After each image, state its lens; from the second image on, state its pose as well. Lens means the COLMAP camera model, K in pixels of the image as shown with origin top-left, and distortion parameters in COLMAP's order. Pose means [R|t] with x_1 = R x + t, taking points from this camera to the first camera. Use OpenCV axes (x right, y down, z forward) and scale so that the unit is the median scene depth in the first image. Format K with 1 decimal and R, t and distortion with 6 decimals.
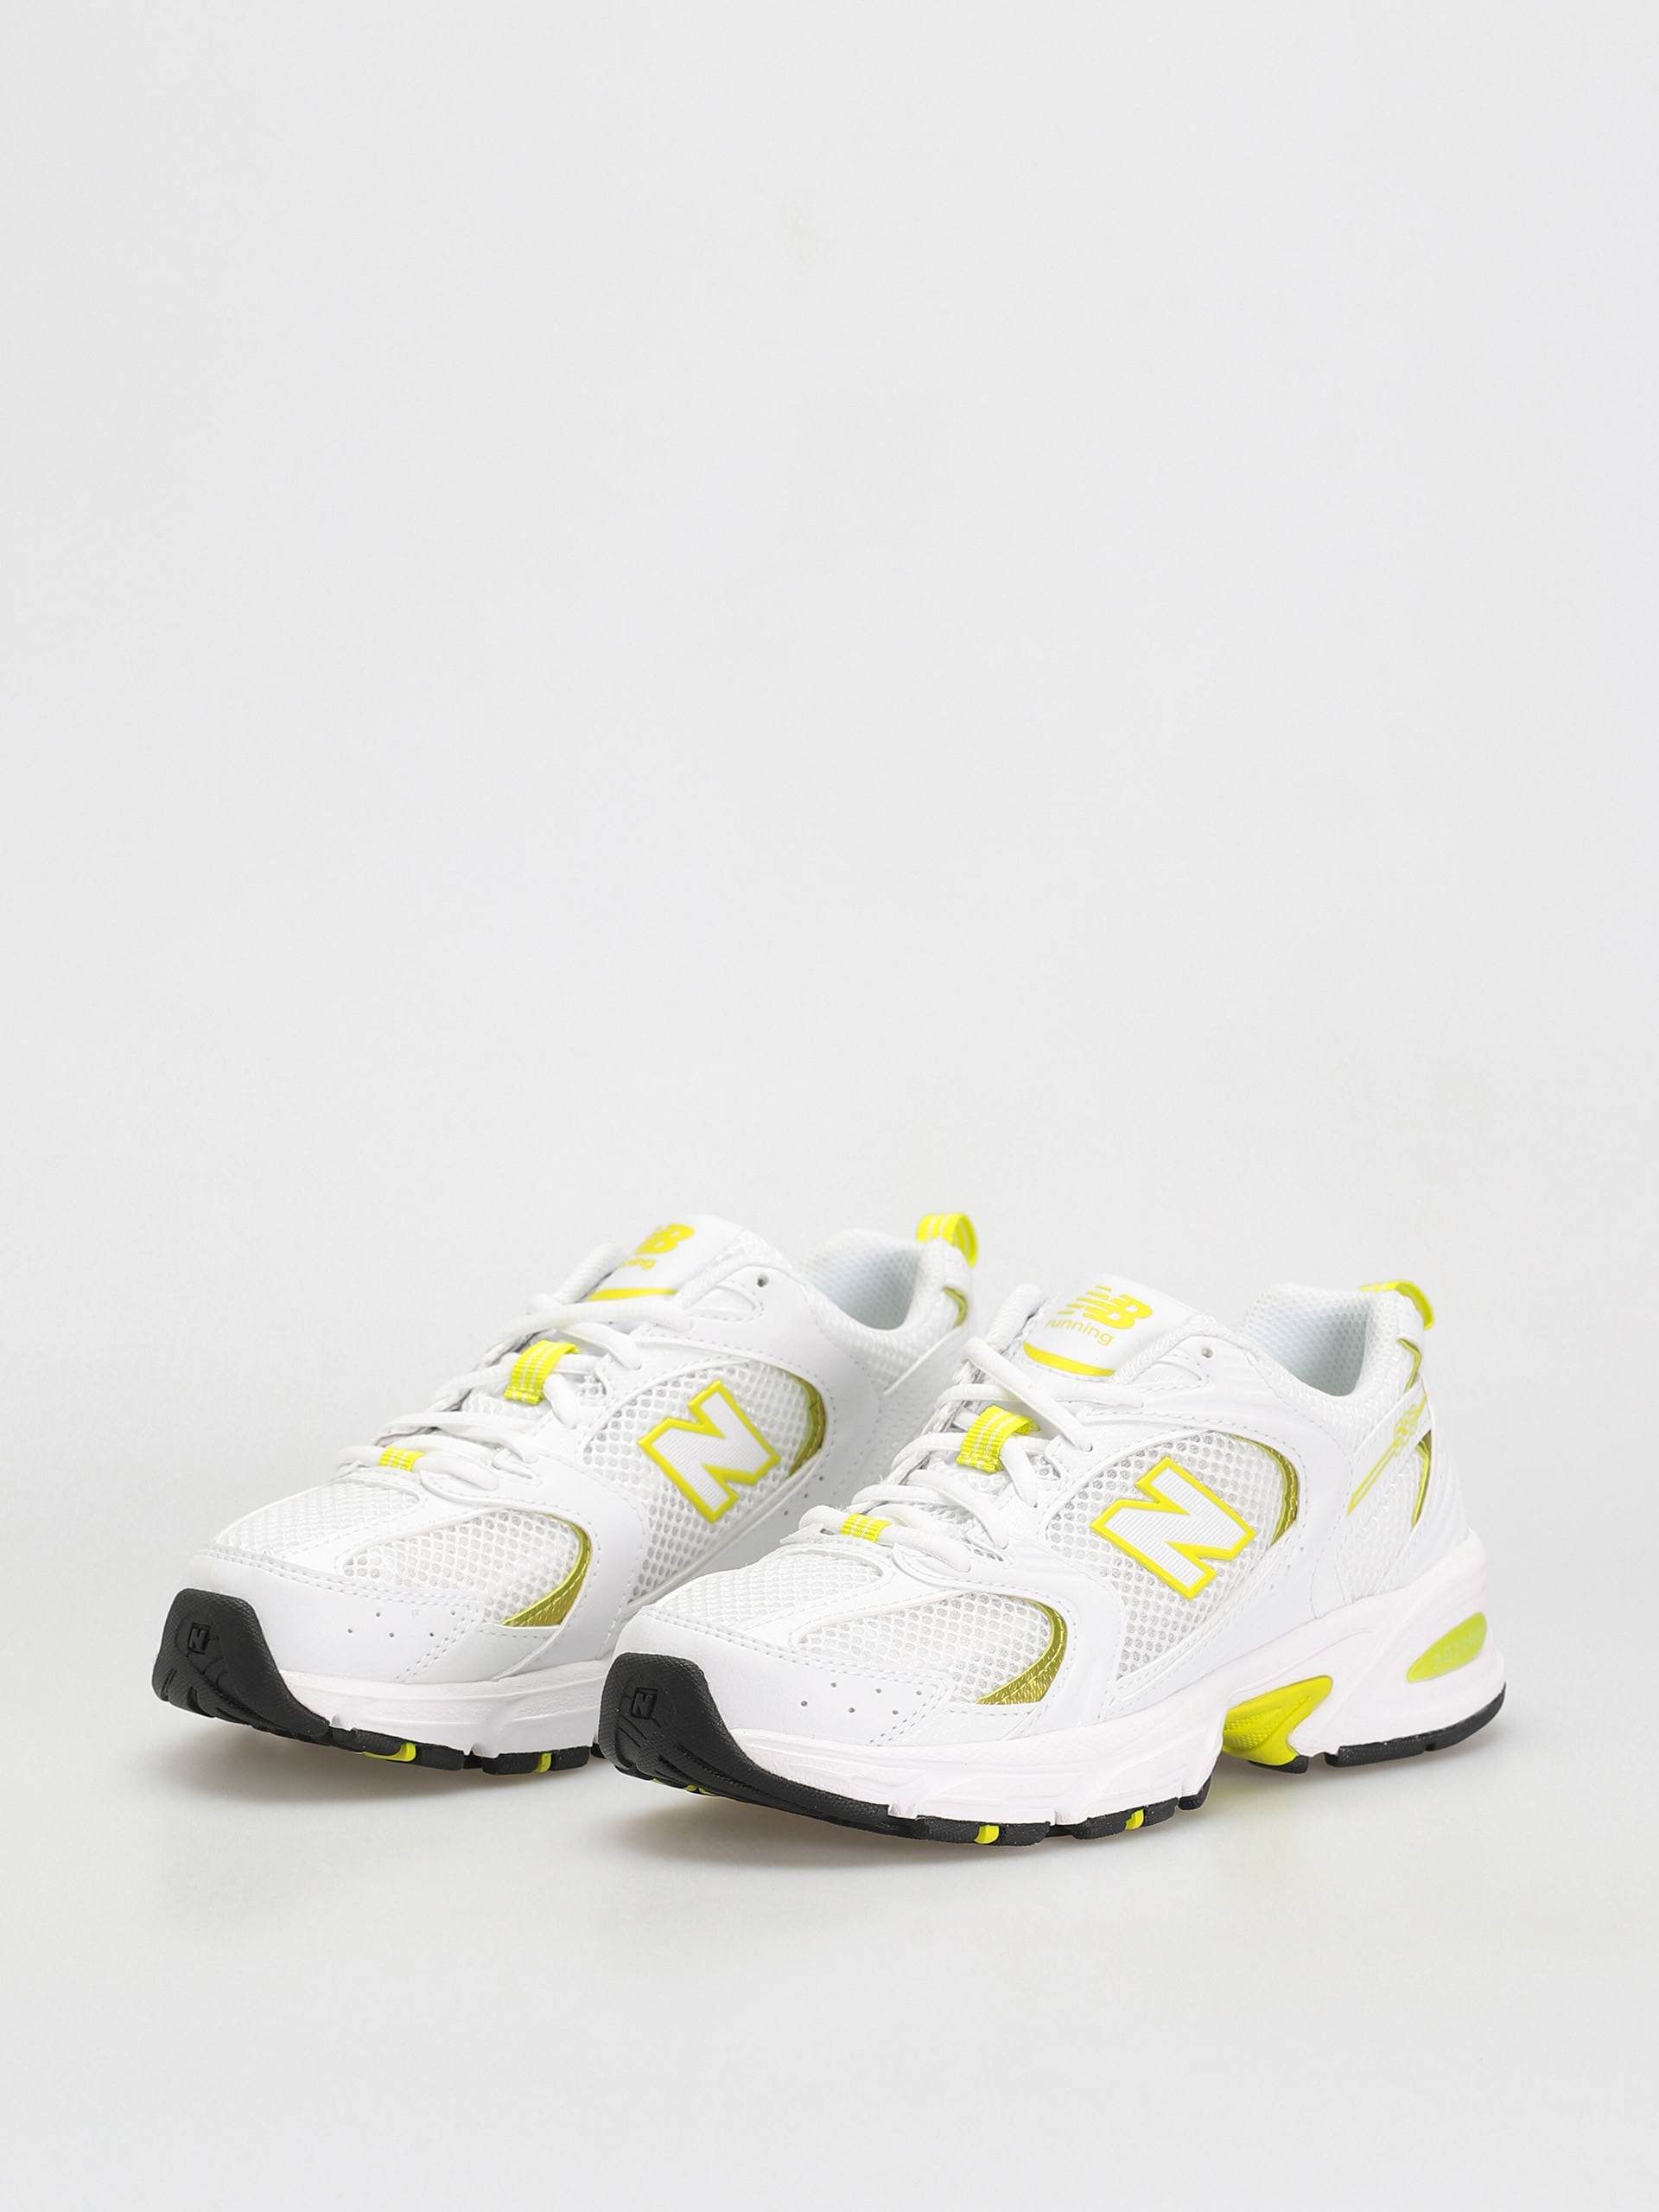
lens RADIAL K [[8450.7, 0, 829.5], [0, 8450.7, 1106.0], [0, 0, 1]] dist [-0.122706, -0.163201]
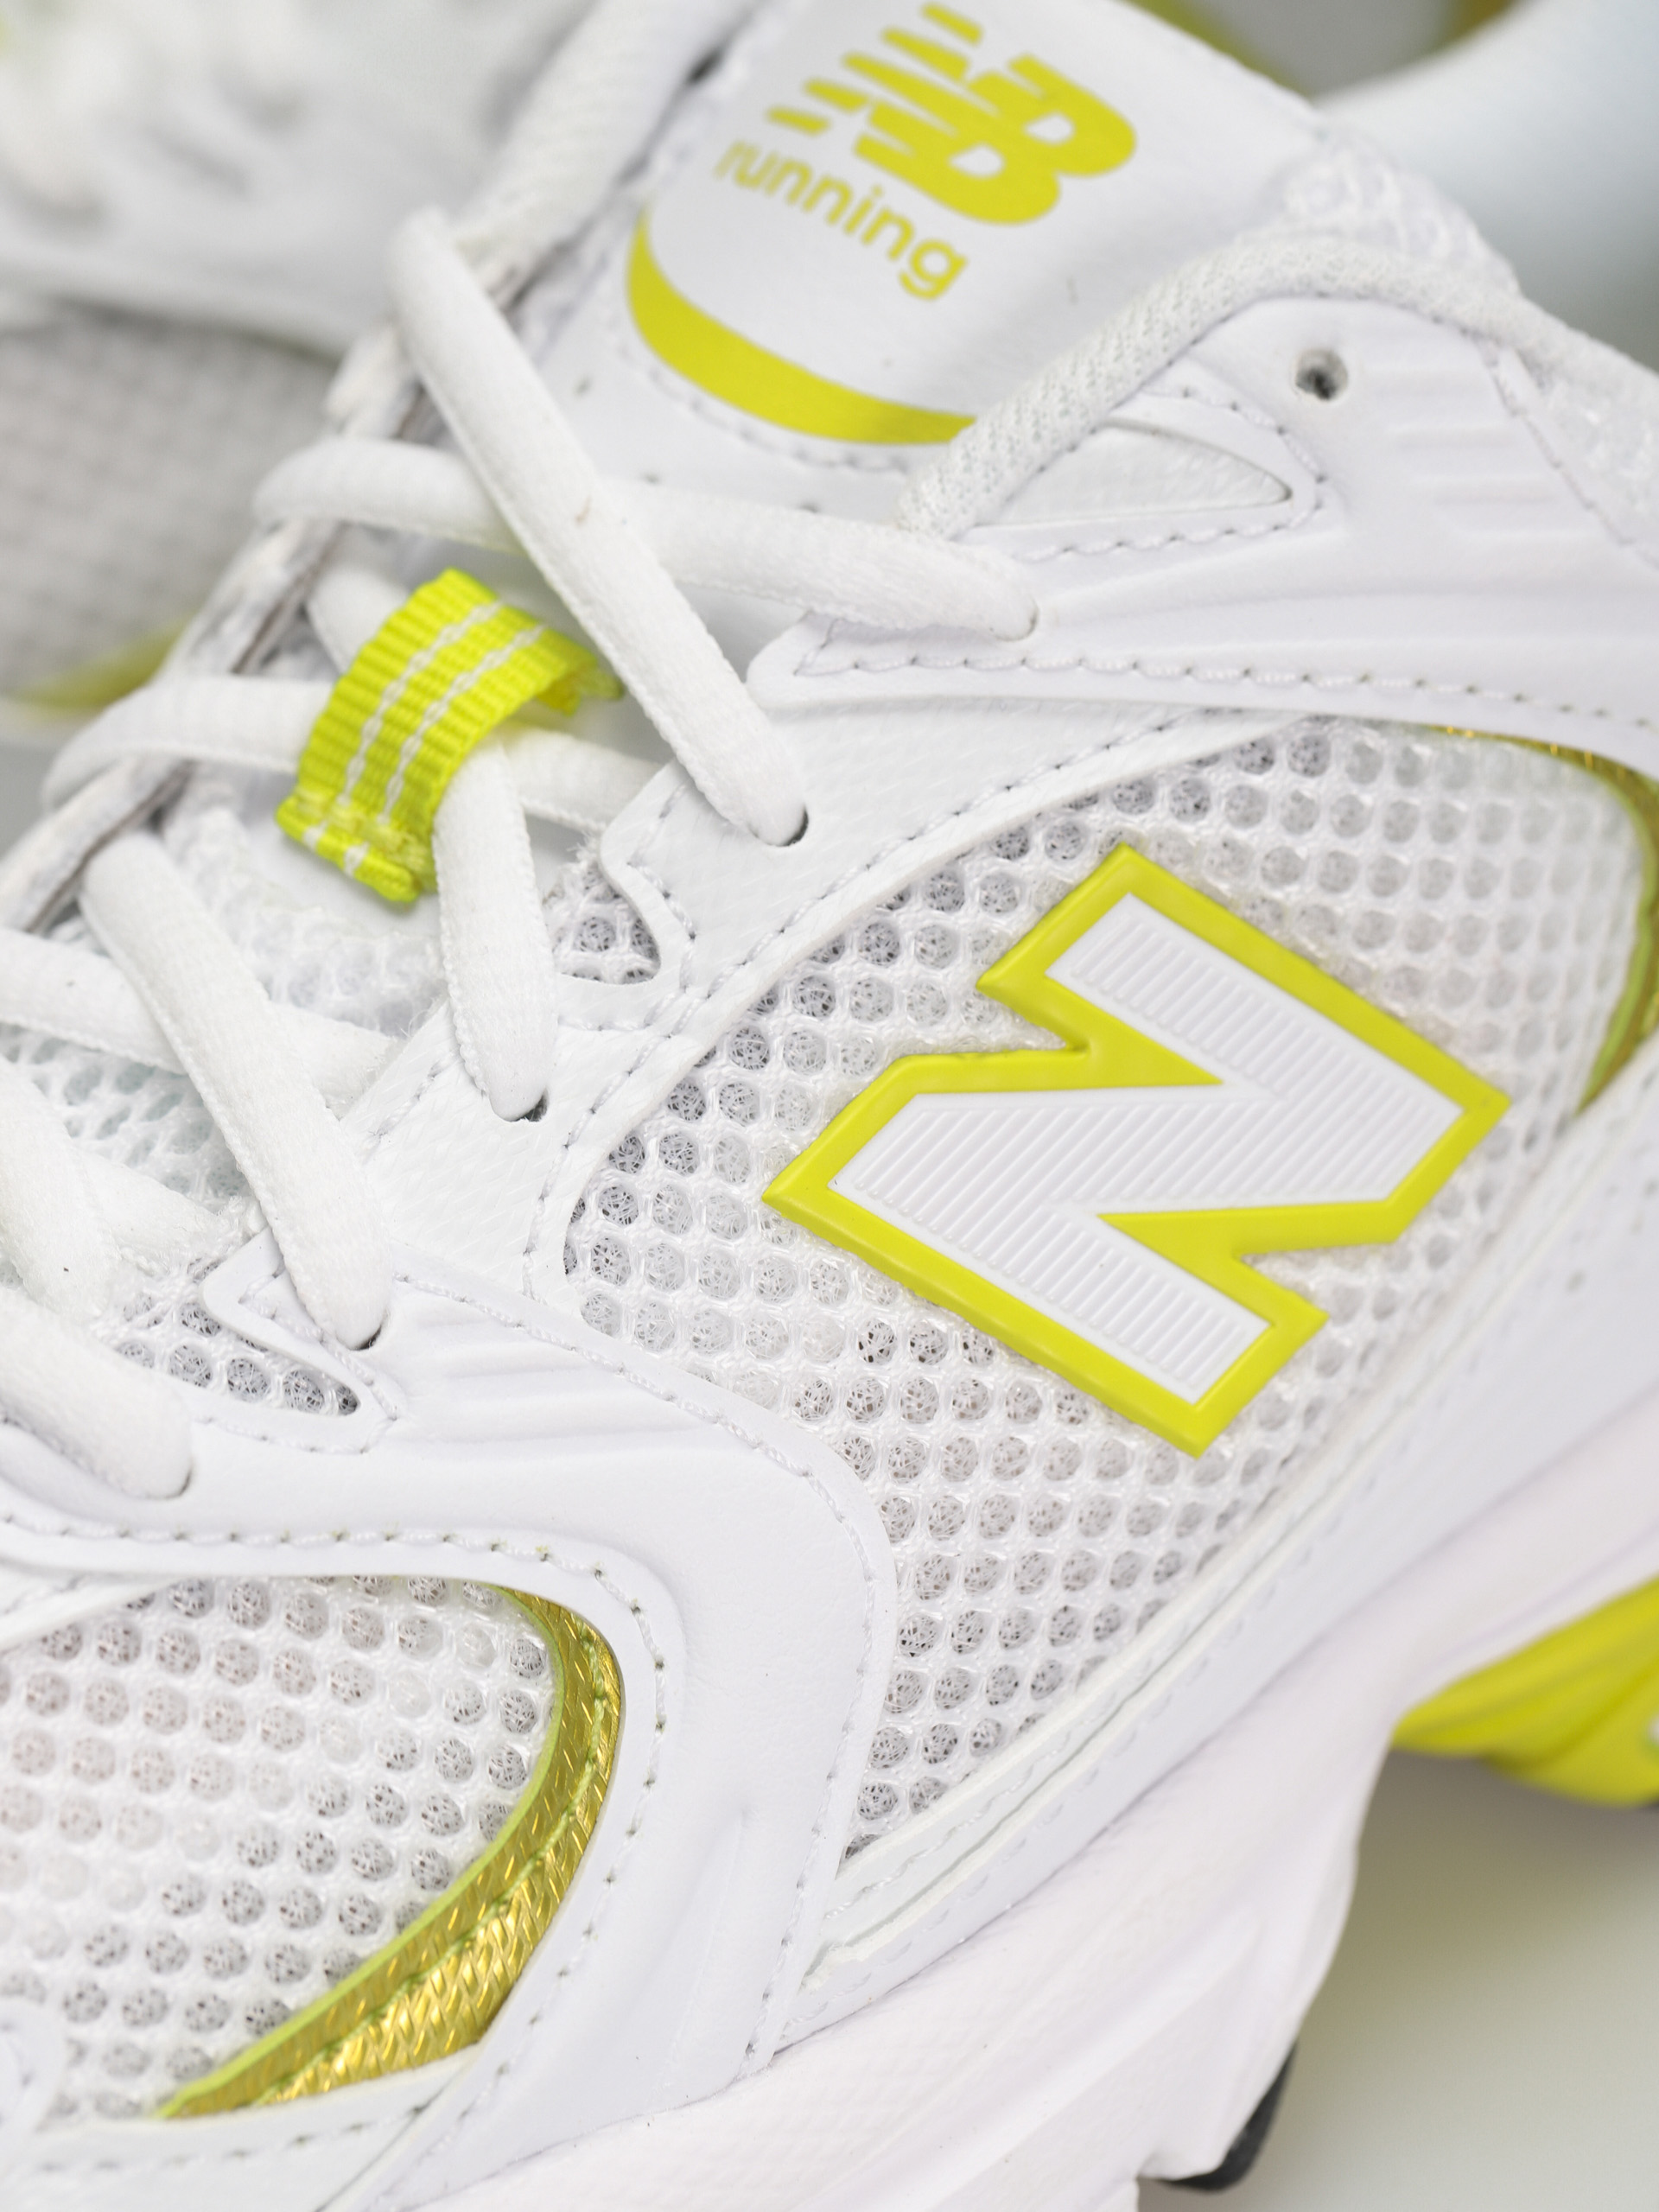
lens RADIAL K [[8450.7, 0, 829.5], [0, 8450.7, 1106.0], [0, 0, 1]] dist [-0.122706, -0.163201]
pose [[0.991704, 0.038434, -0.122658, 0.061503], [0.008954, 0.931278, 0.364198, -0.039442], [0.128226, -0.362275, 0.923209, 0.775853]]
